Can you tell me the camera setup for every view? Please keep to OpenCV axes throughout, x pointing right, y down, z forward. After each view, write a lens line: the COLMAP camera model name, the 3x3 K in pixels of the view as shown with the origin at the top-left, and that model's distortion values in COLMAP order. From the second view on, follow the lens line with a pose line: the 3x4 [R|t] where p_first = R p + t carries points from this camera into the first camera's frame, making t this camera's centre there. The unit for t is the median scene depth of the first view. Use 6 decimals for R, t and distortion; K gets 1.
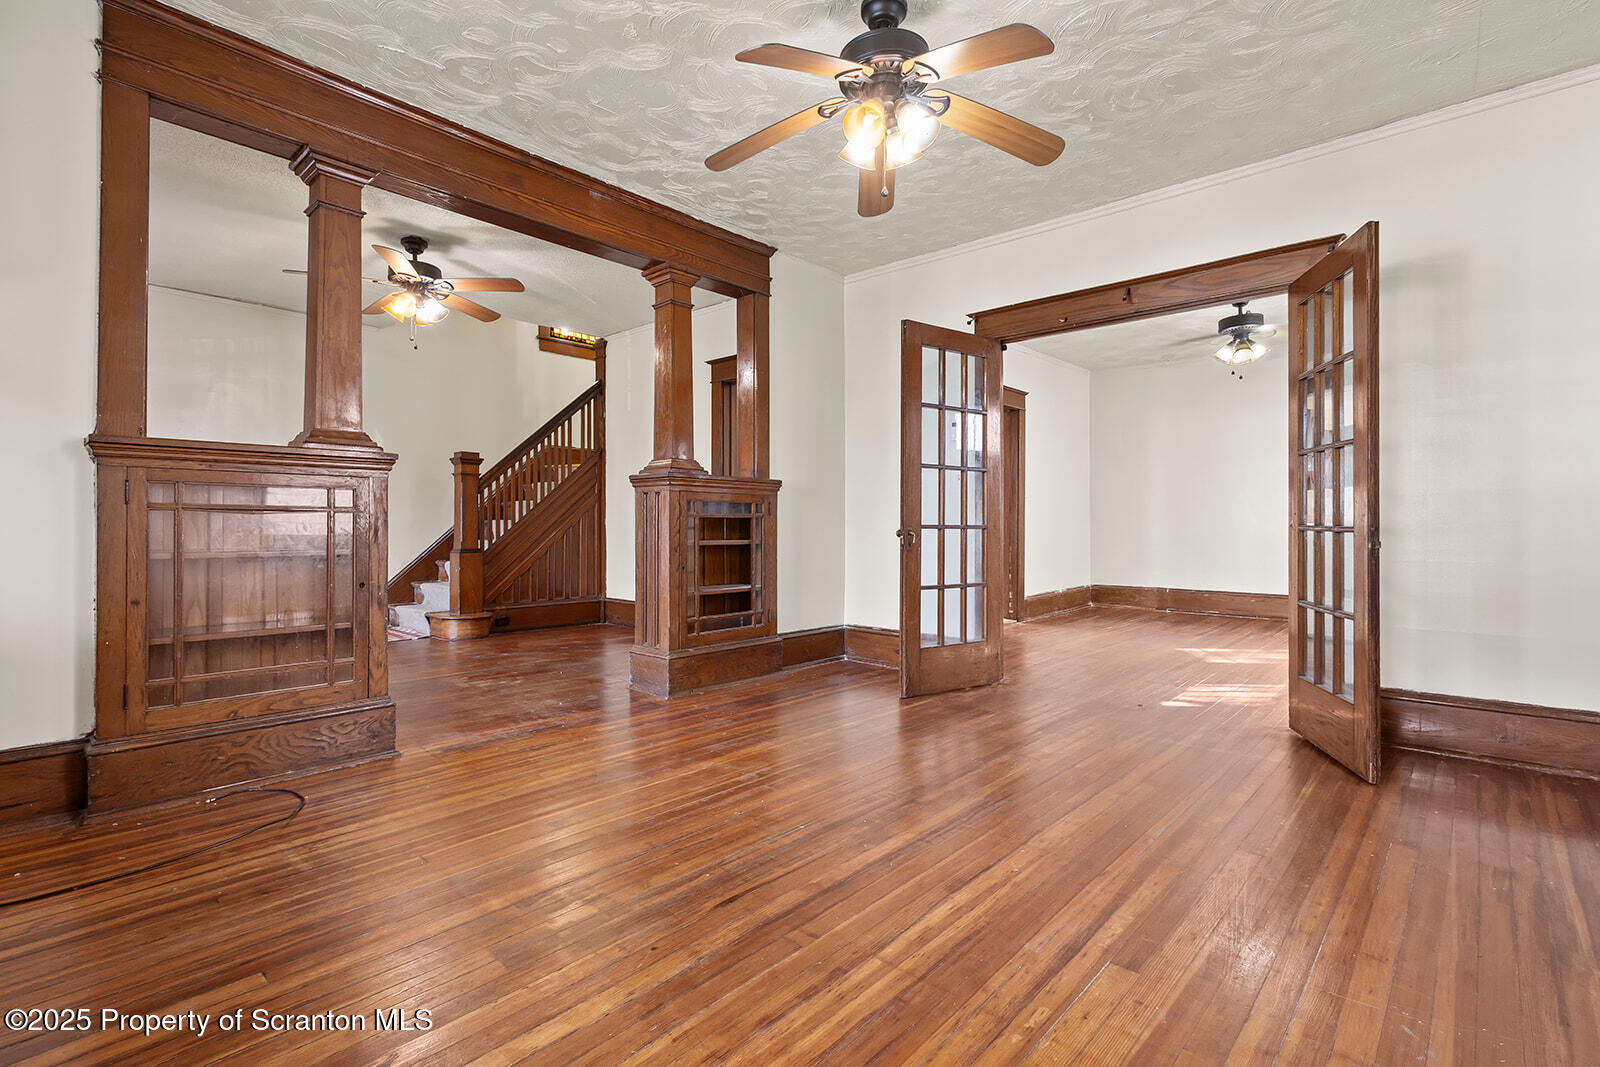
lens RADIAL K [[743.2, 0, 788.6], [0, 743.2, 530.4], [0, 0, 1]] dist [0.003814, -0.000069]
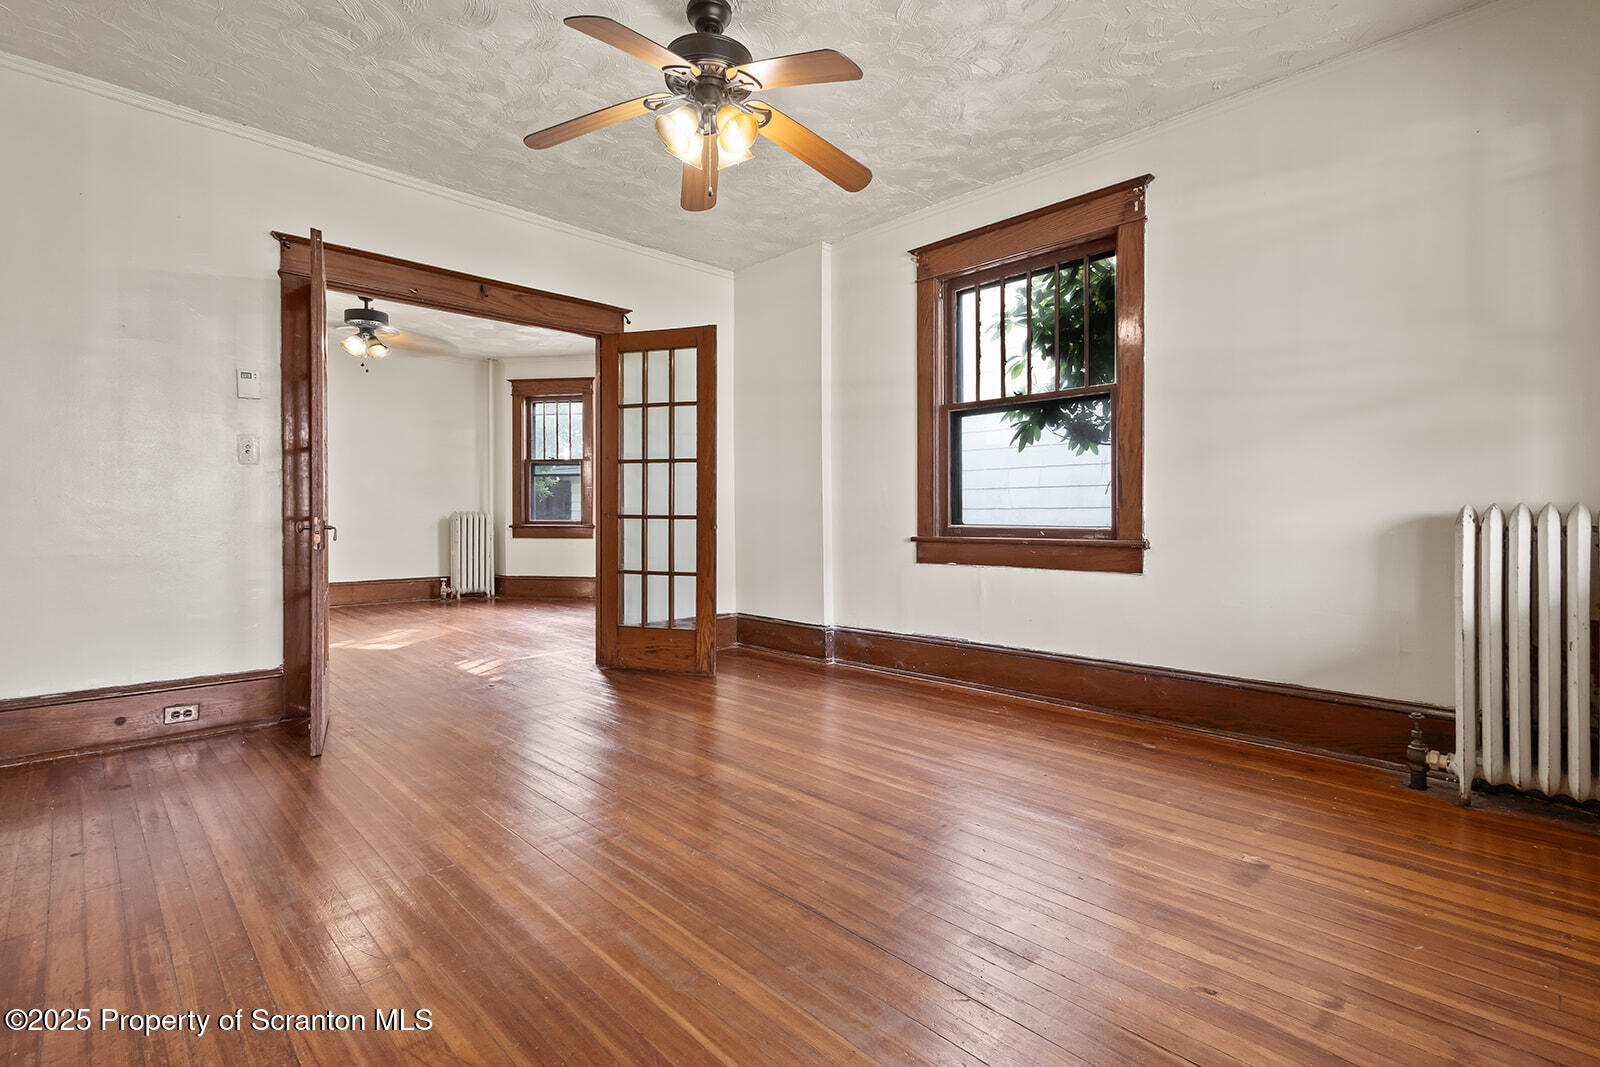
lens RADIAL K [[743.2, 0, 797.4], [0, 743.2, 520.0], [0, 0, 1]] dist [0.003814, -0.000069]
pose [[0.041124, -0.005905, 0.999137, -1.208059], [0.006000, 0.999966, 0.005663, -0.005632], [-0.999136, 0.005762, 0.041158, 1.121956]]
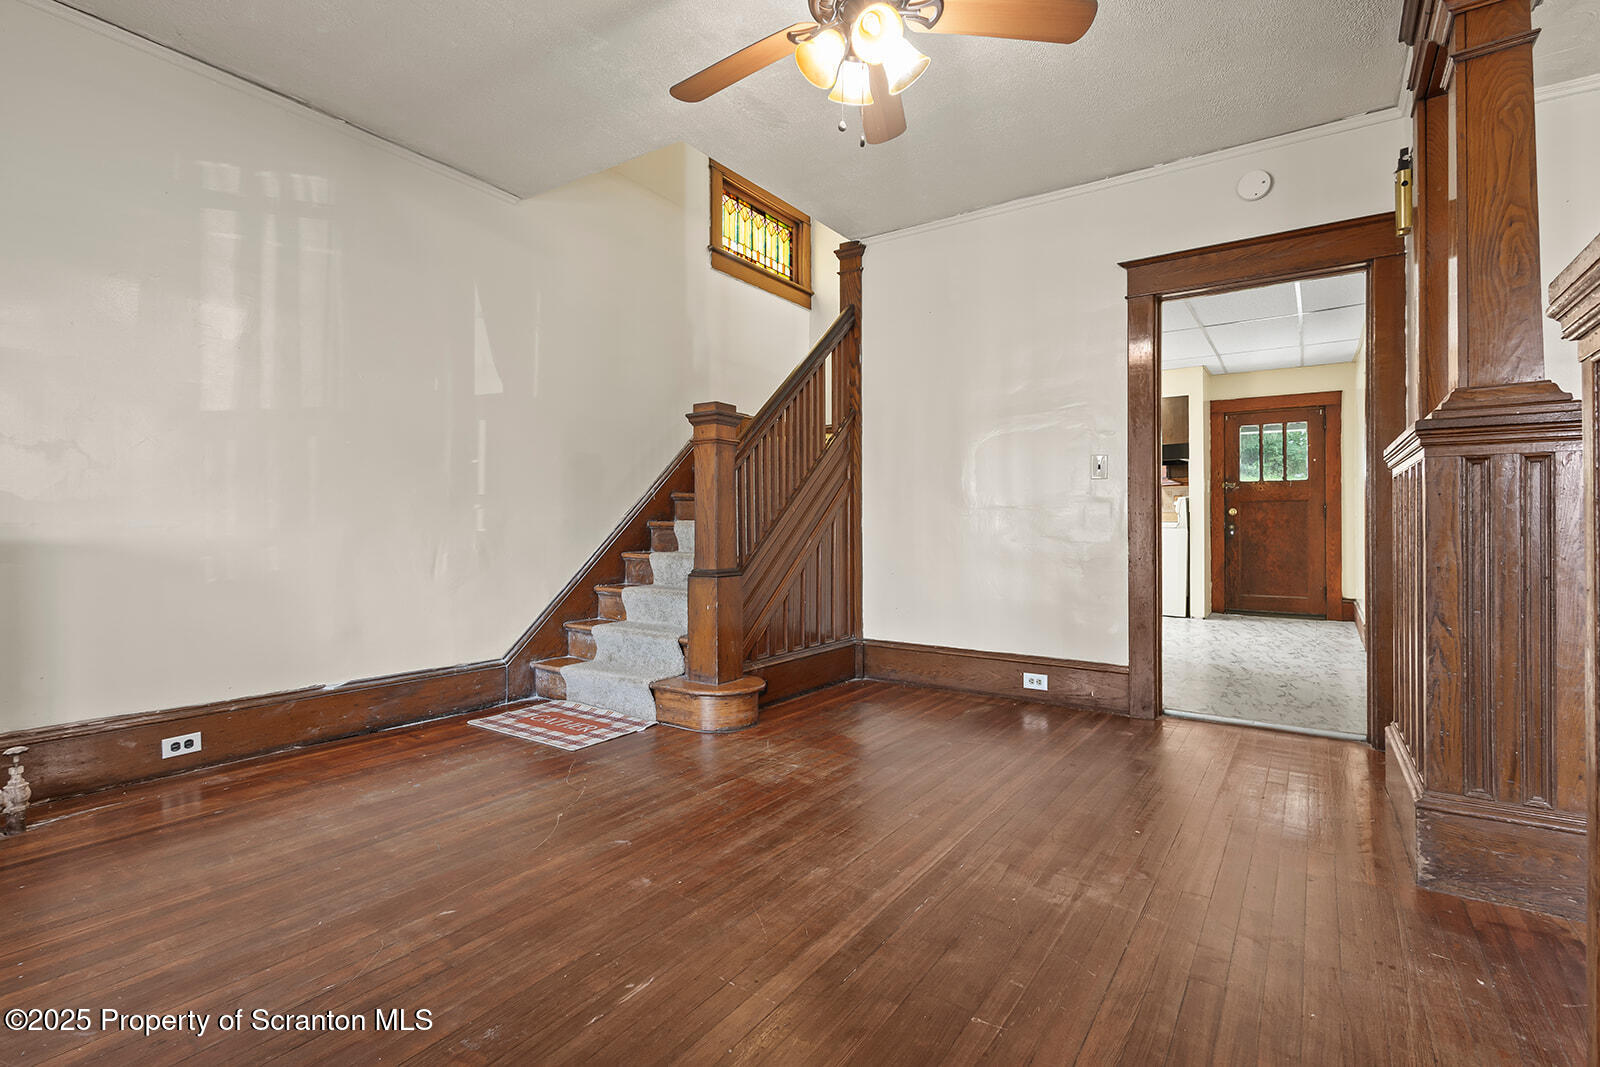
lens RADIAL K [[743.2, 0, 809.3], [0, 743.2, 526.9], [0, 0, 1]] dist [0.003814, -0.000069]
pose [[0.987643, 0.000075, 0.156721, -0.330154], [0.000983, 0.999977, -0.006676, -0.002854], [-0.156718, 0.006747, 0.987620, 0.305144]]
